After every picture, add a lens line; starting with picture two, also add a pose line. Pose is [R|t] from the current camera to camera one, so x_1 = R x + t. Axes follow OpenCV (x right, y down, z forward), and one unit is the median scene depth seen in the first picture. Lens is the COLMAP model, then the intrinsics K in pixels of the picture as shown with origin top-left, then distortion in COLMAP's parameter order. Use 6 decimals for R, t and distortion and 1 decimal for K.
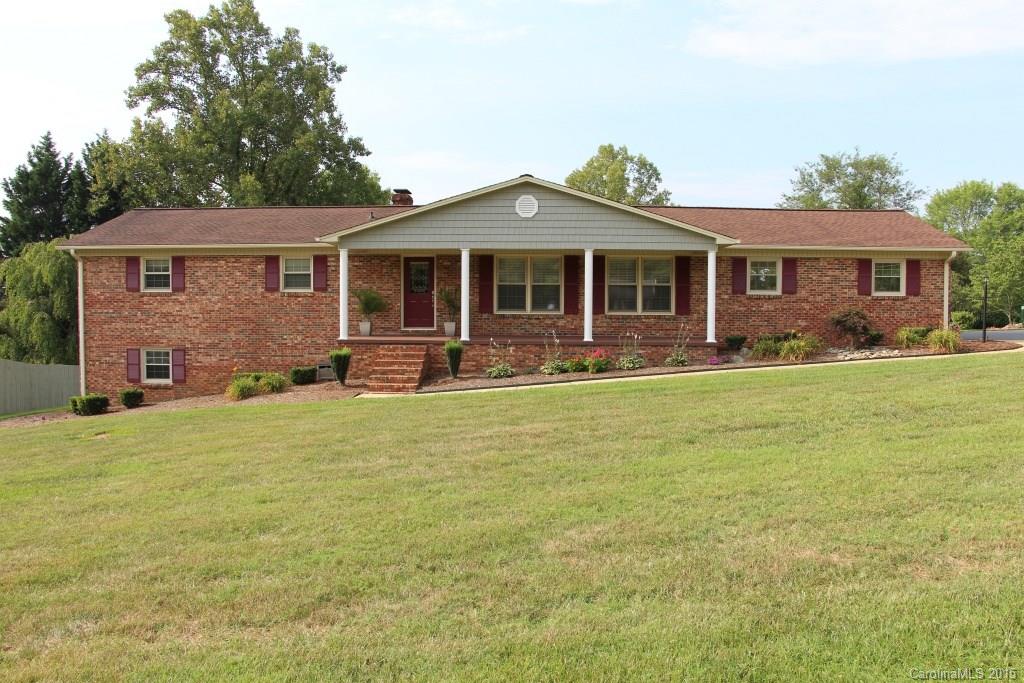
lens RADIAL K [[849.3, 0, 515.5], [0, 849.3, 346.7], [0, 0, 1]] dist [-0.184478, 0.175710]
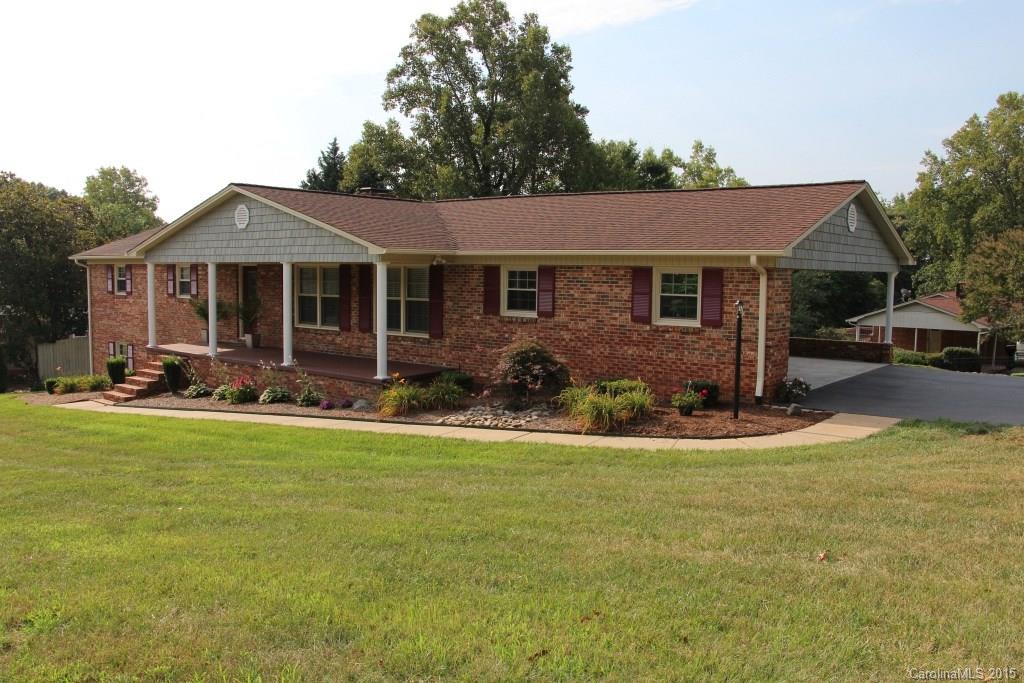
lens RADIAL K [[849.3, 0, 515.5], [0, 849.3, 346.7], [0, 0, 1]] dist [-0.184478, 0.175710]
pose [[0.798383, 0.060040, -0.599150, 0.742309], [-0.039199, 0.998088, 0.047782, -0.071607], [0.600873, -0.014662, 0.799210, 0.405002]]
